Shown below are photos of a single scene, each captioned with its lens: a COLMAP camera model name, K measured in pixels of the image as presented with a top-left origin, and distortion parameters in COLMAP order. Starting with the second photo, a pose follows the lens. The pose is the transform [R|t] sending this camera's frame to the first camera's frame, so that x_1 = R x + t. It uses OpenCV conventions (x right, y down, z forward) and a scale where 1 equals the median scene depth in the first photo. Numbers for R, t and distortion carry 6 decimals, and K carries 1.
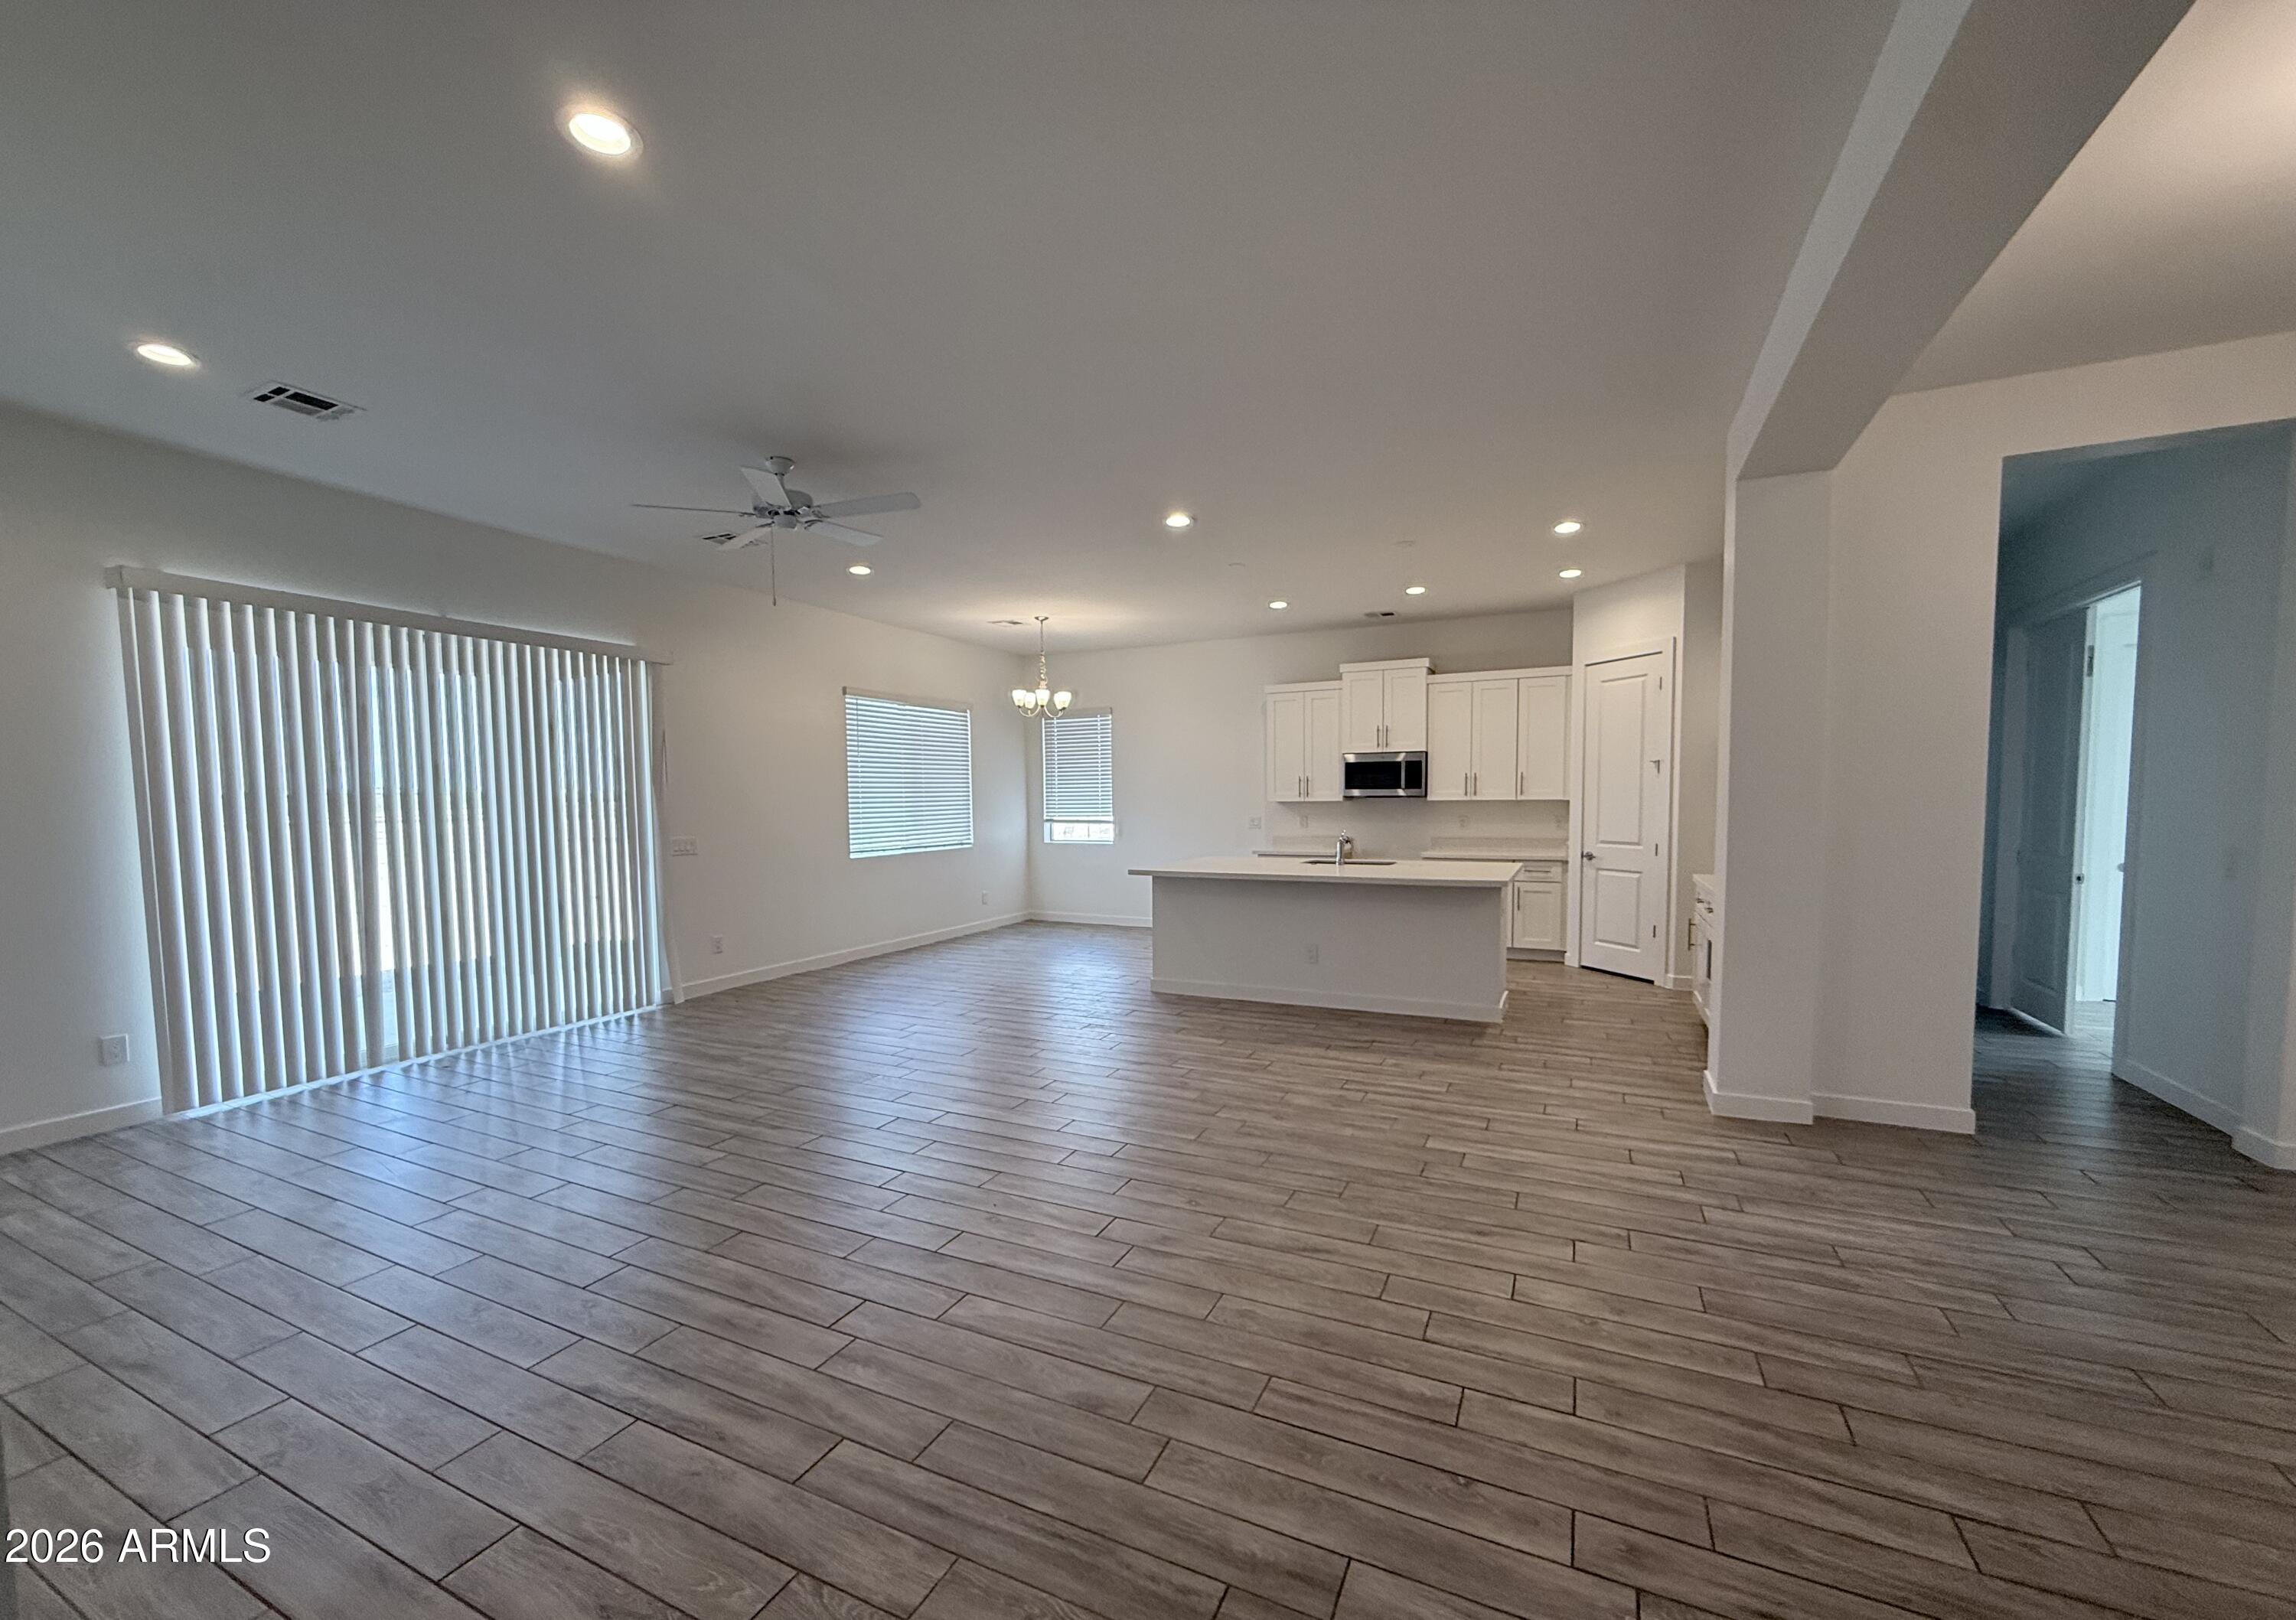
lens RADIAL K [[913.3, 0, 1142.7], [0, 913.3, 859.1], [0, 0, 1]] dist [0.000536, -0.000038]
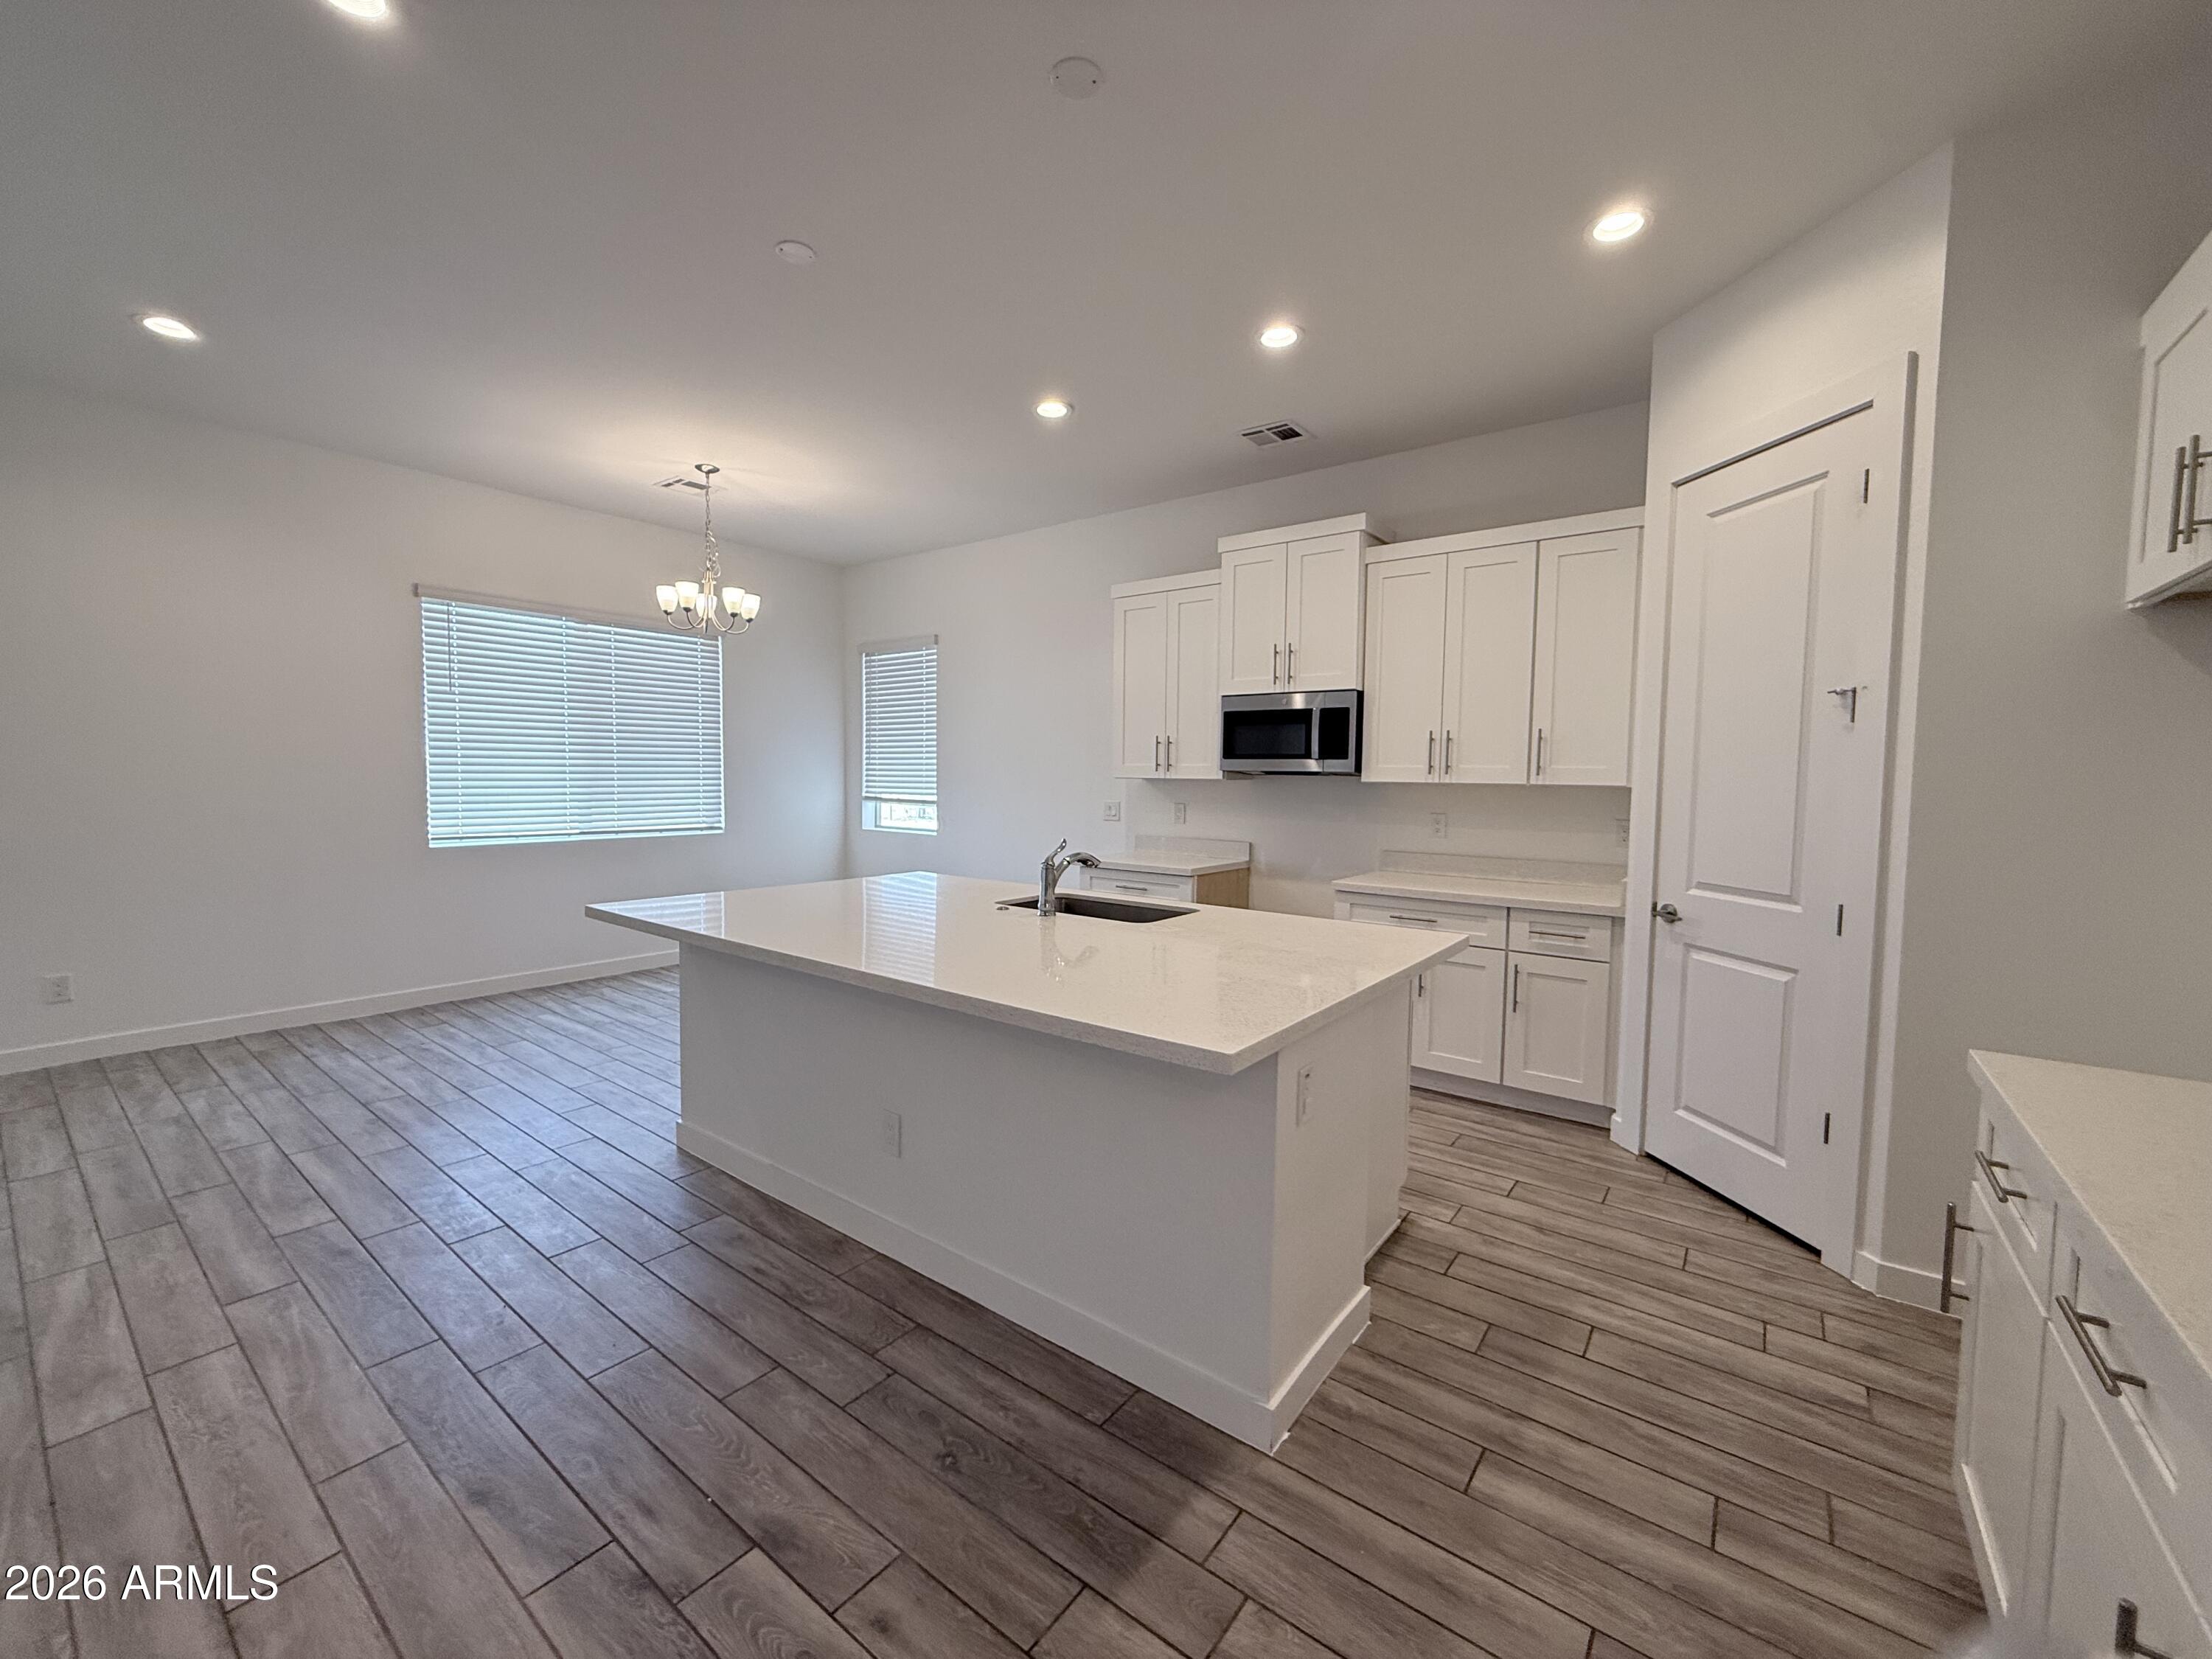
lens RADIAL K [[879.7, 0, 1100.0], [0, 879.7, 829.9], [0, 0, 1]] dist [0.000021, 0.000043]
pose [[0.979191, 0.035338, -0.199842, 0.339186], [-0.036407, 0.999336, -0.001679, -0.037460], [0.199650, 0.008920, 0.979827, 0.590026]]
